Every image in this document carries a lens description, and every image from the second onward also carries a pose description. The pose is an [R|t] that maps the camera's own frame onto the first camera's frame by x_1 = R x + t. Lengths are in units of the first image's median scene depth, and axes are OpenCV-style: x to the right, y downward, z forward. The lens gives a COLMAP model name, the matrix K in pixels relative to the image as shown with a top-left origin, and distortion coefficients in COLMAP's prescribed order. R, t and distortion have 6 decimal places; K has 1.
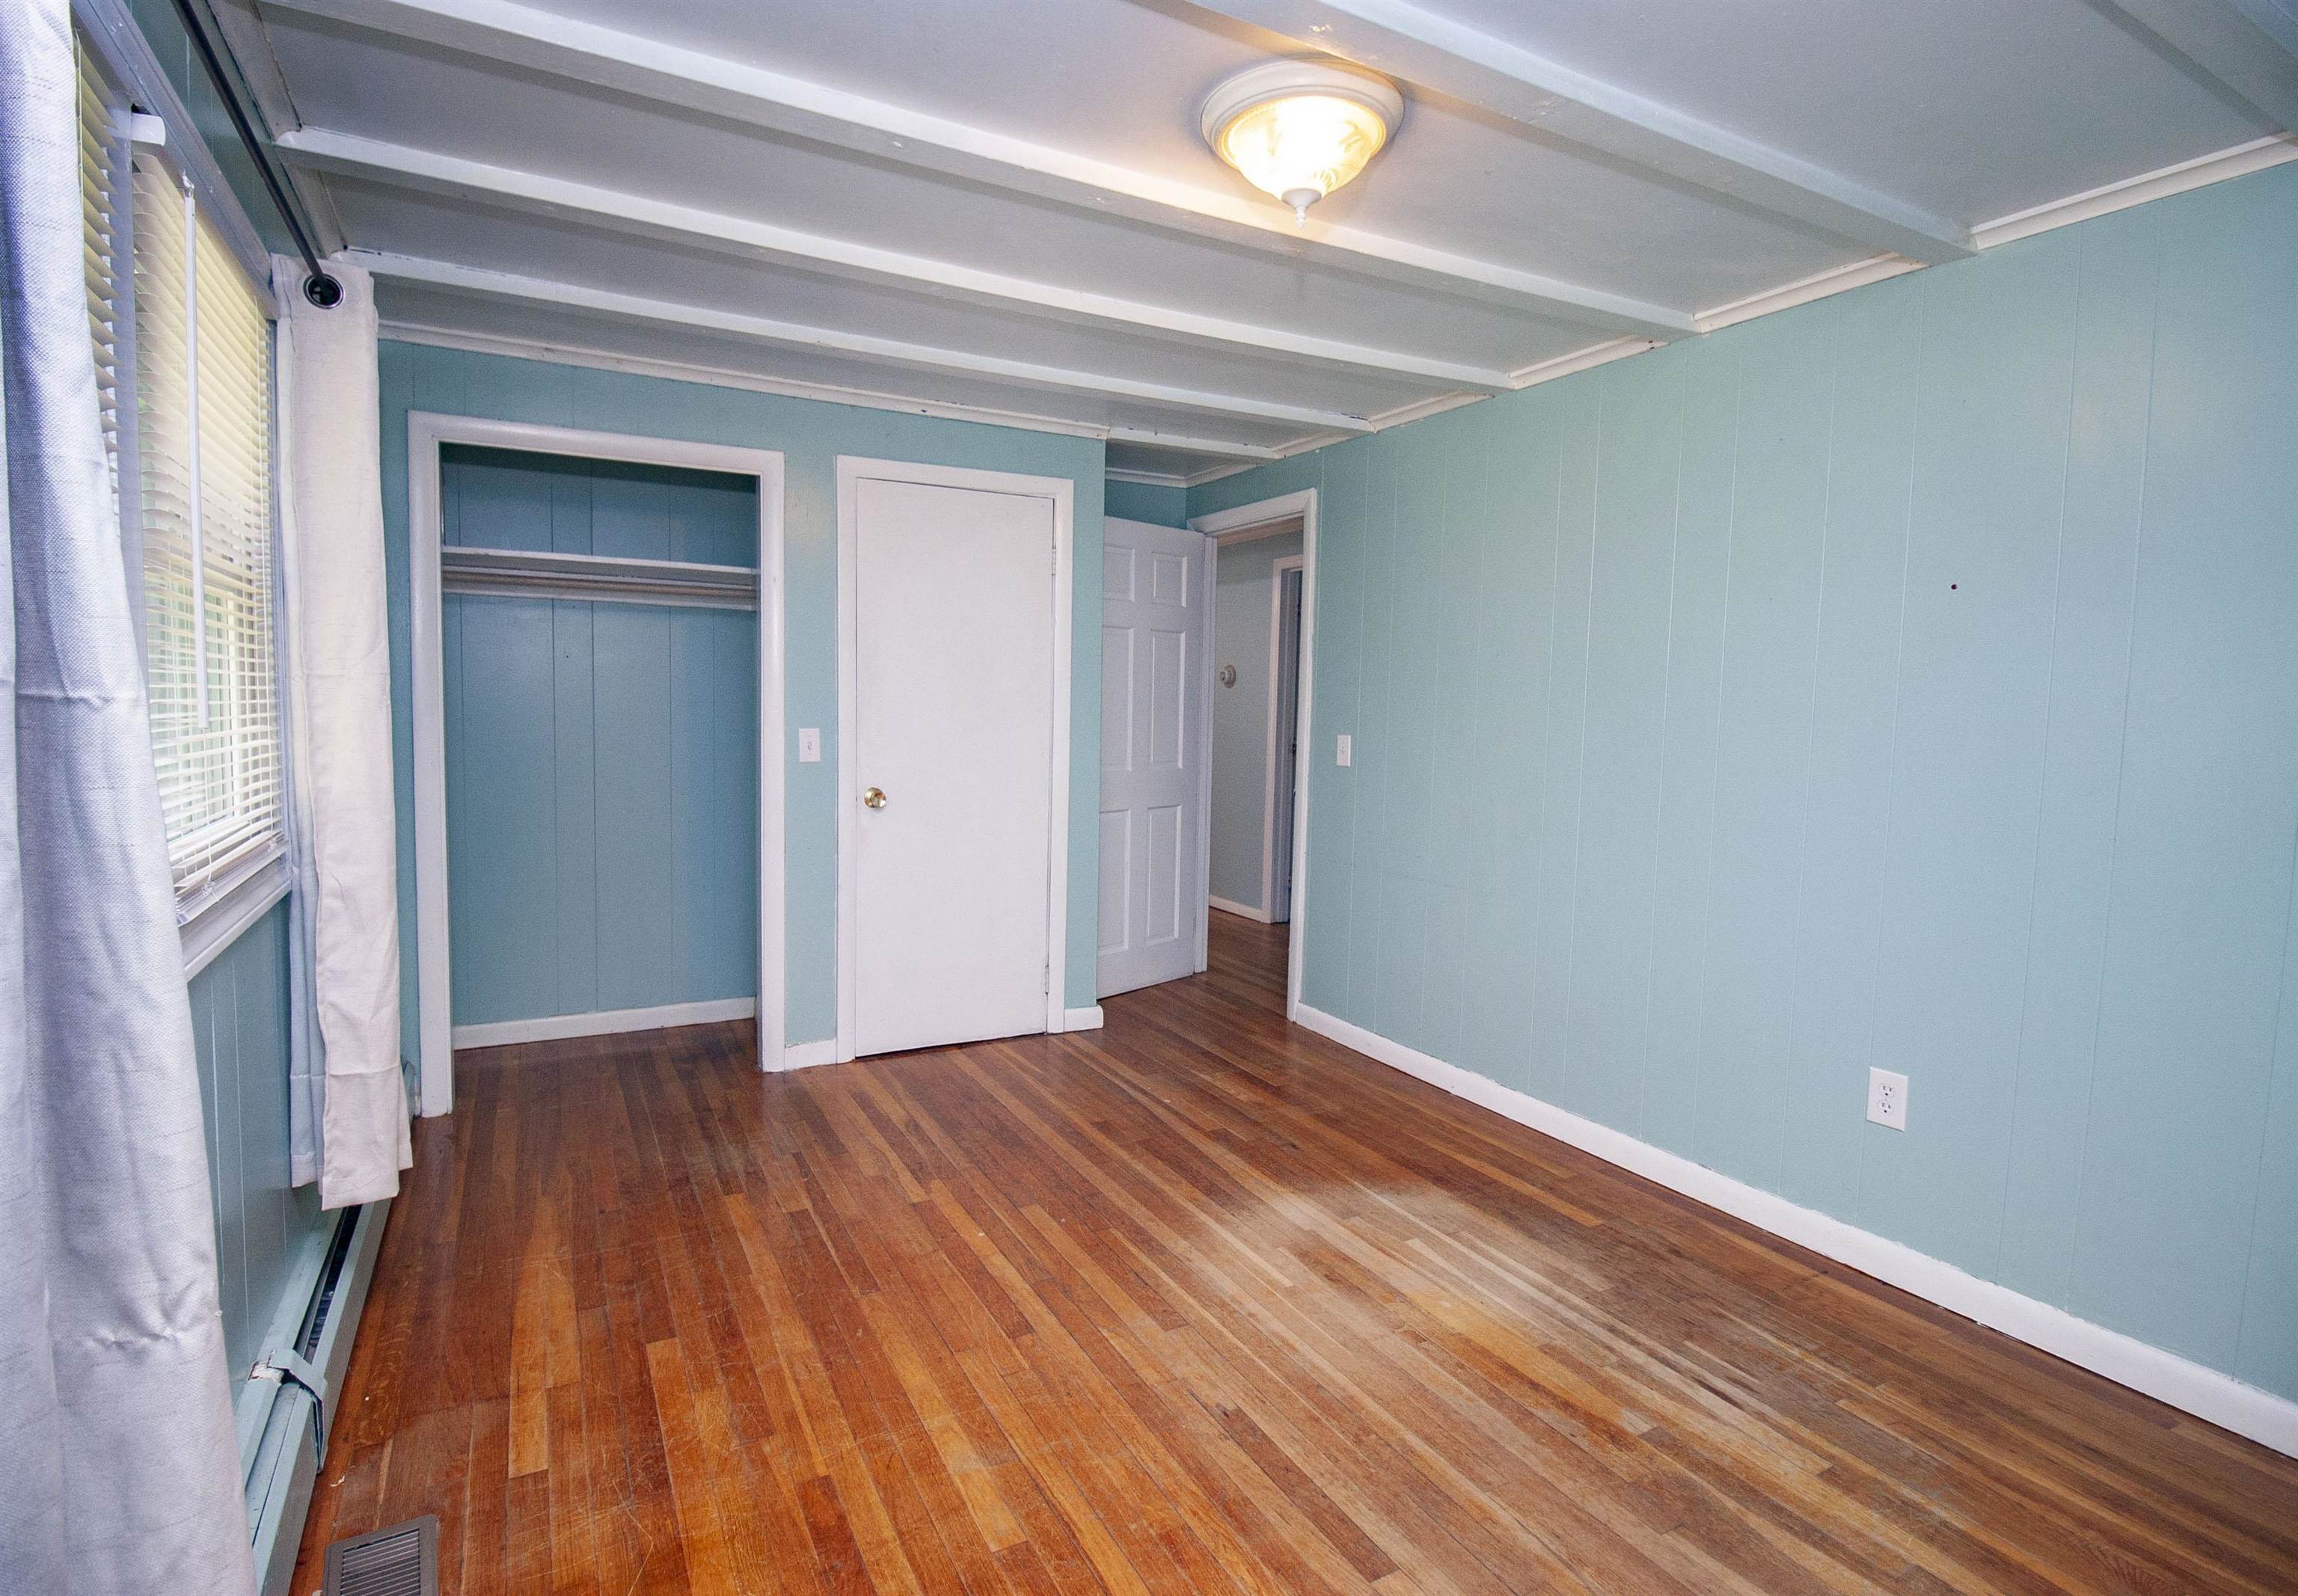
lens RADIAL K [[1112.7, 0, 1111.8], [0, 1112.7, 777.5], [0, 0, 1]] dist [-0.003017, -0.016010]
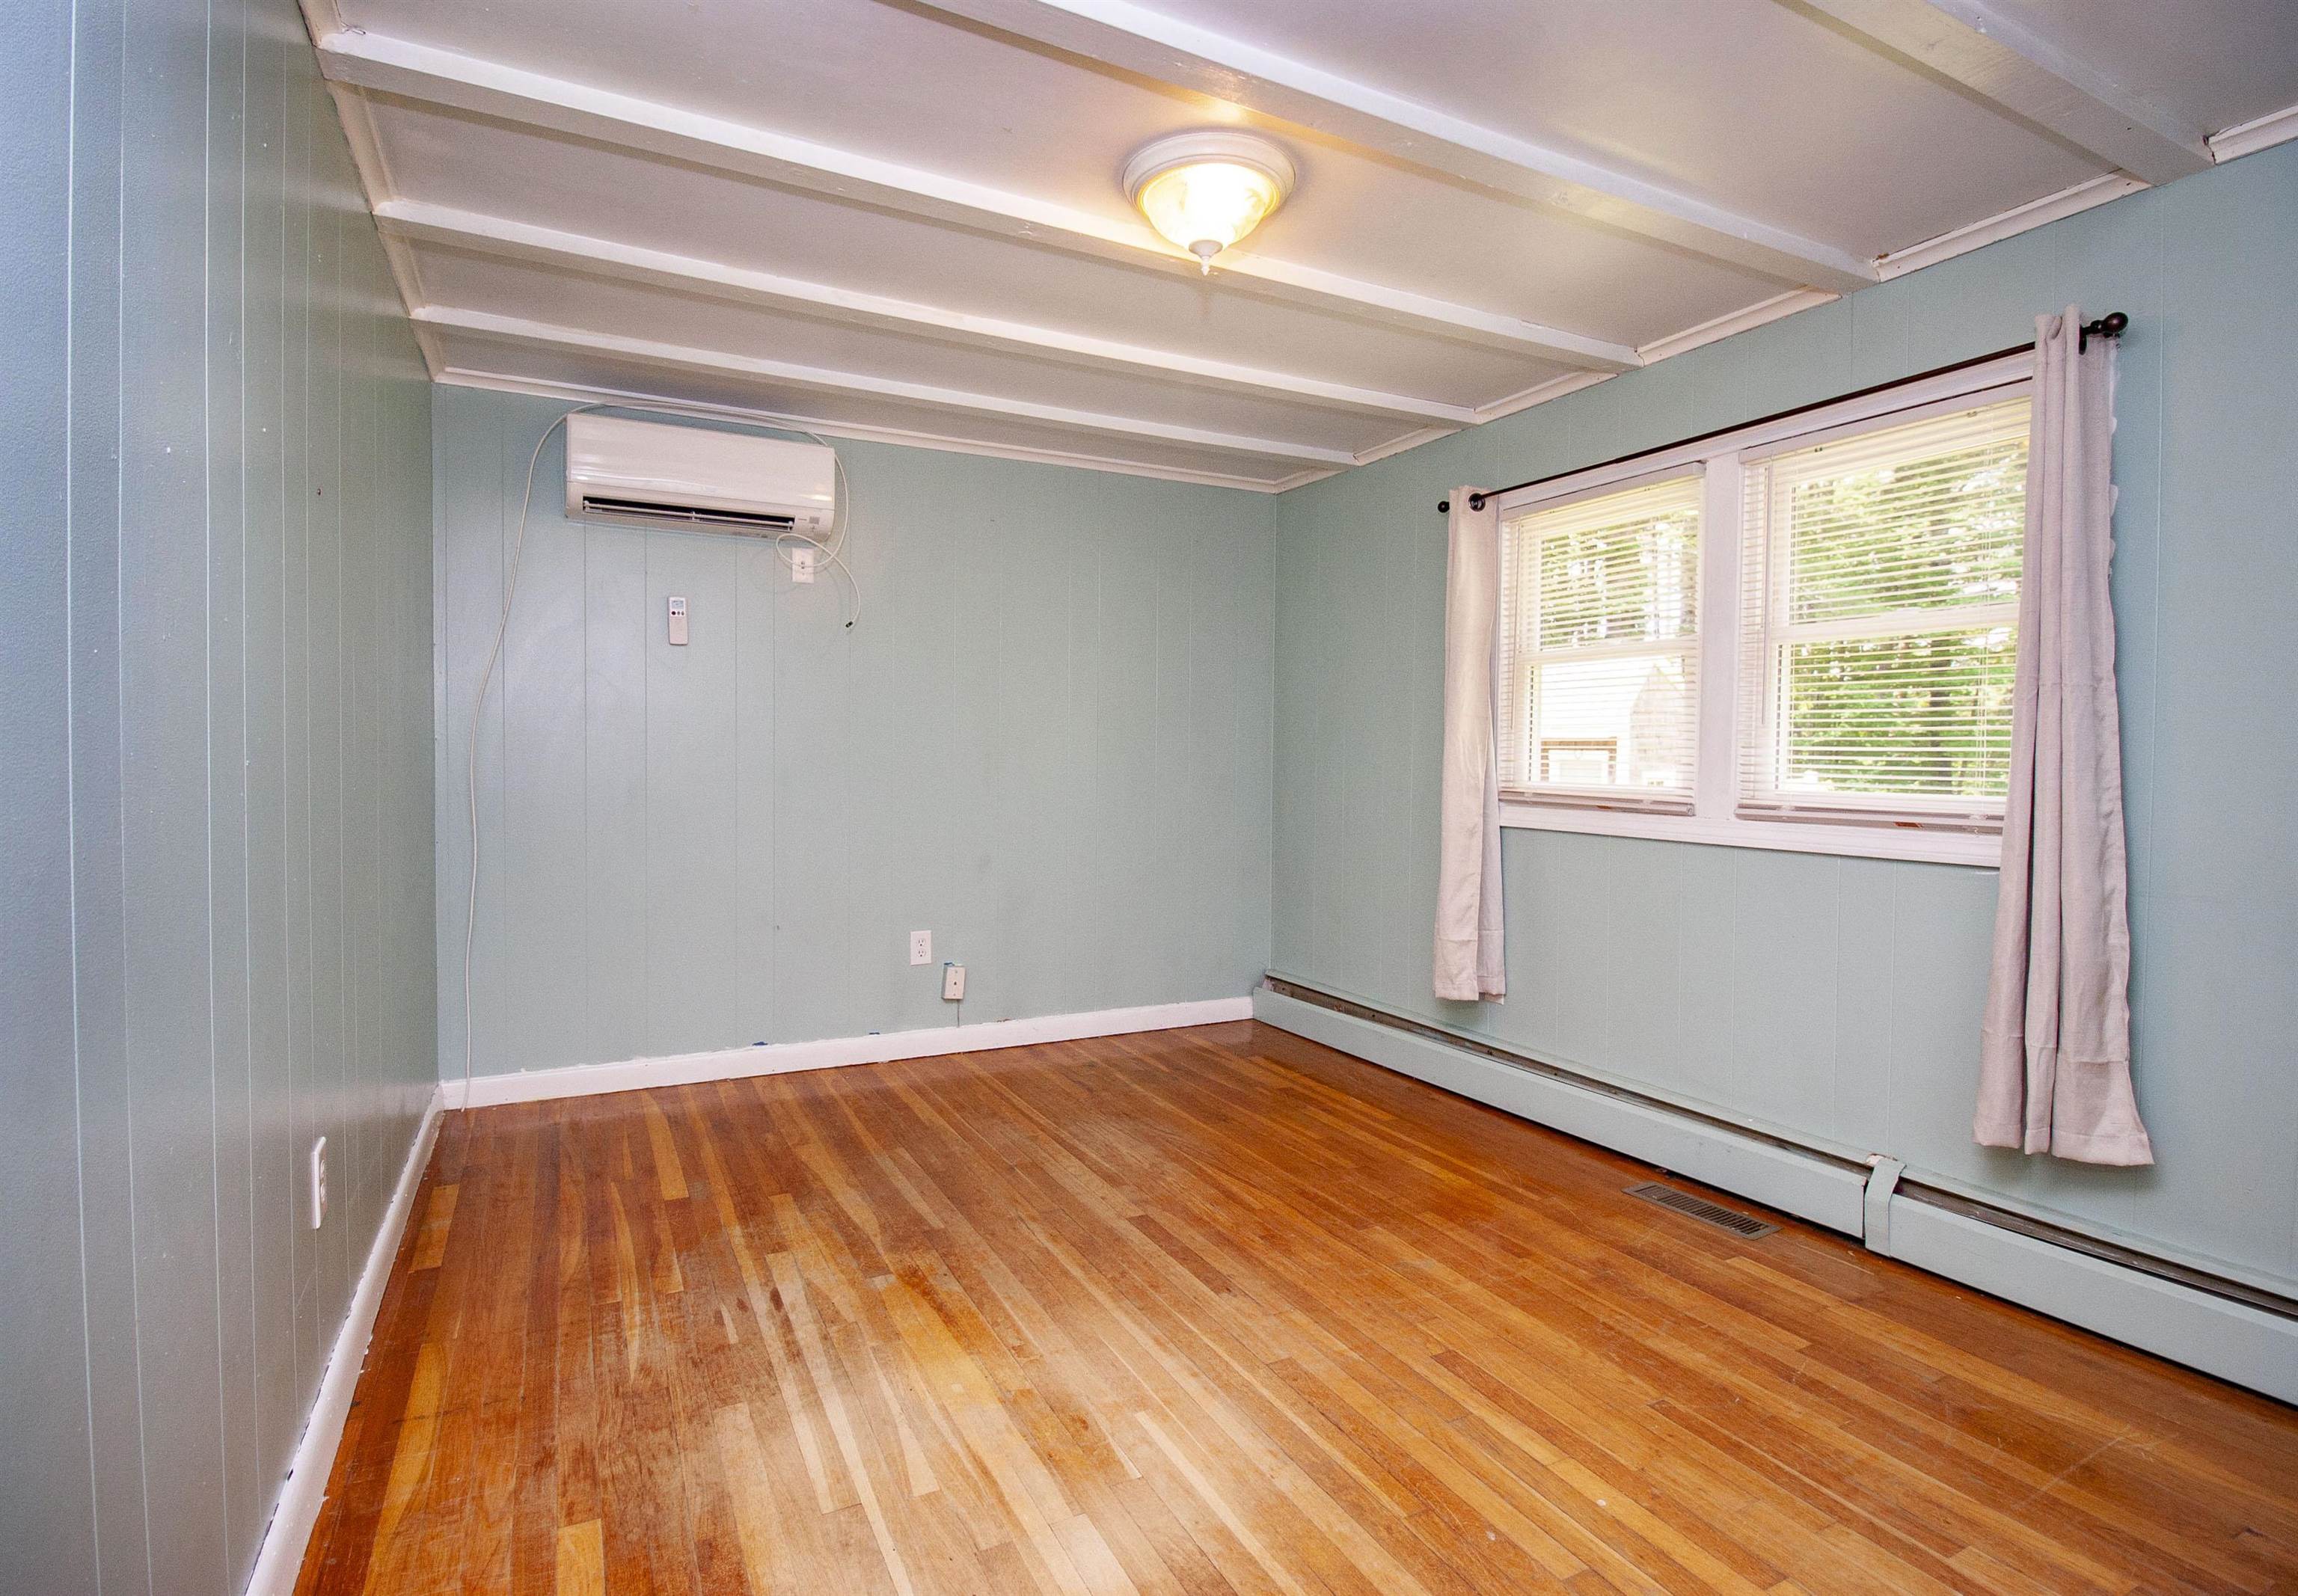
lens RADIAL K [[1112.7, 0, 1111.8], [0, 1112.7, 777.5], [0, 0, 1]] dist [-0.003017, -0.016010]
pose [[-0.999204, -0.029765, 0.026546, 0.167728], [-0.027157, 0.995229, 0.093712, -0.058110], [-0.029208, 0.092916, -0.995245, 1.686627]]
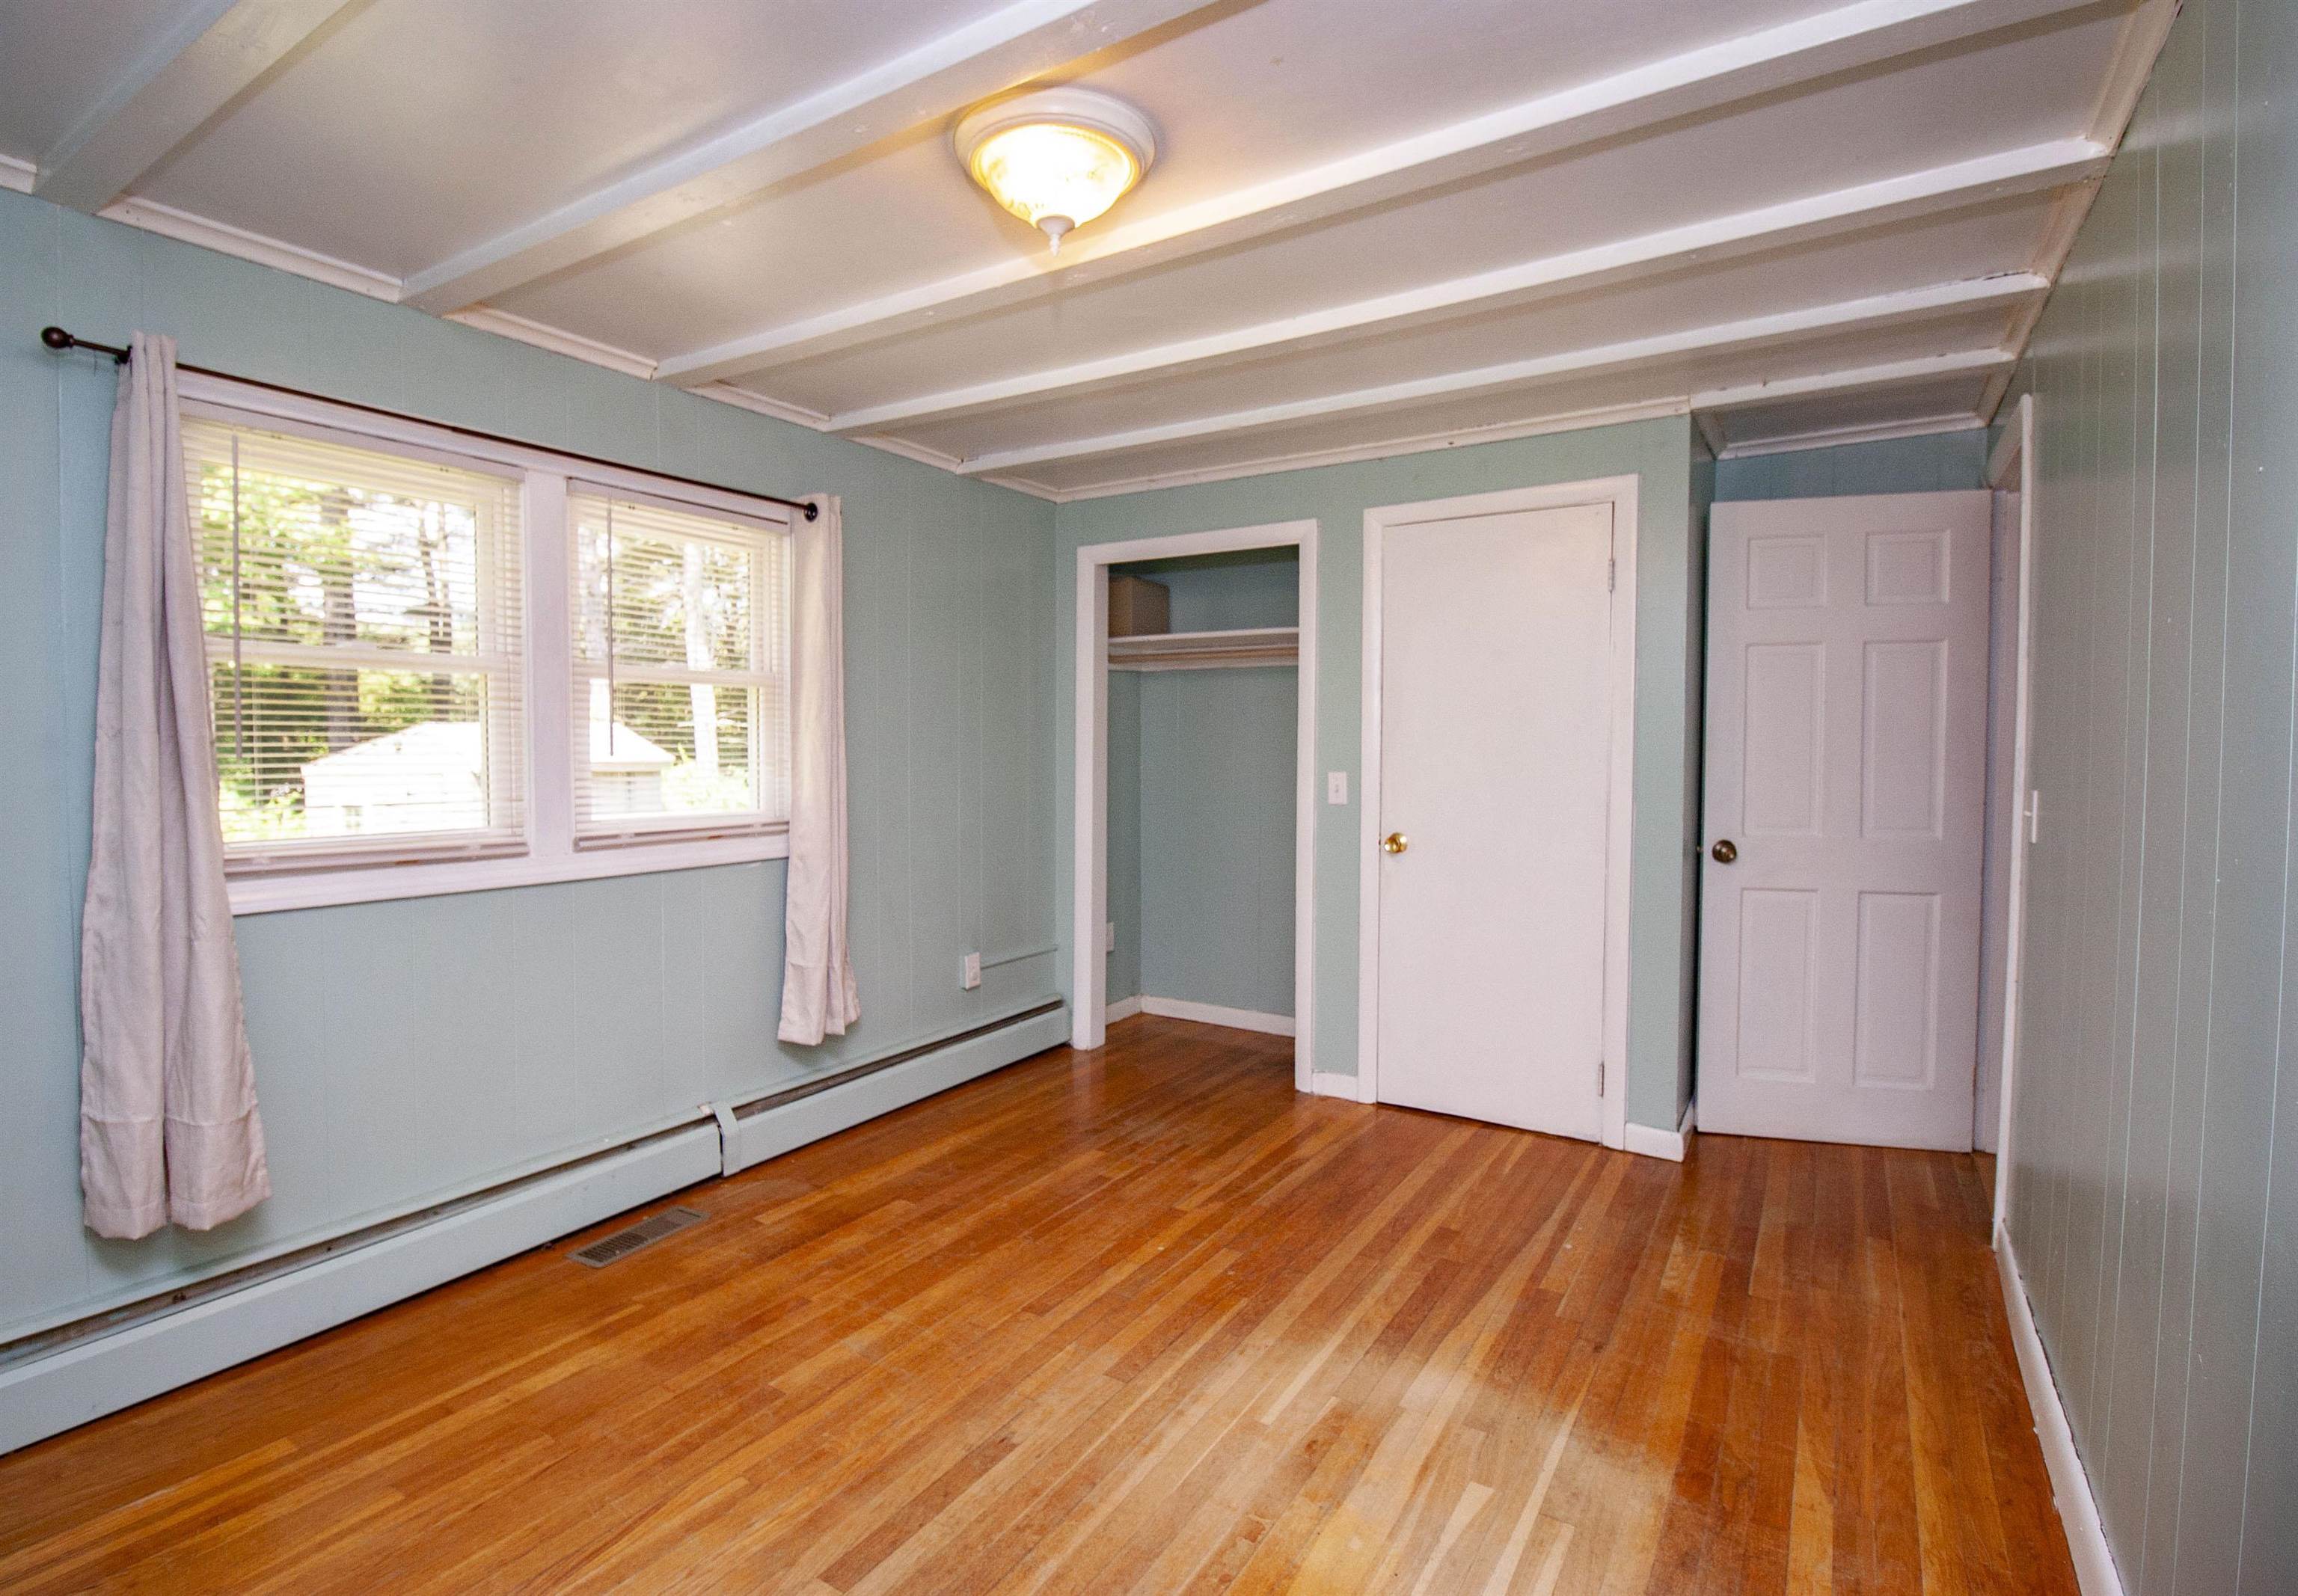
lens RADIAL K [[1112.7, 0, 1111.8], [0, 1112.7, 777.5], [0, 0, 1]] dist [-0.003017, -0.016010]
pose [[0.487479, 0.011542, -0.873058, 0.814182], [-0.056470, 0.998236, -0.018334, -0.012314], [0.871307, 0.058239, 0.487271, 0.444074]]
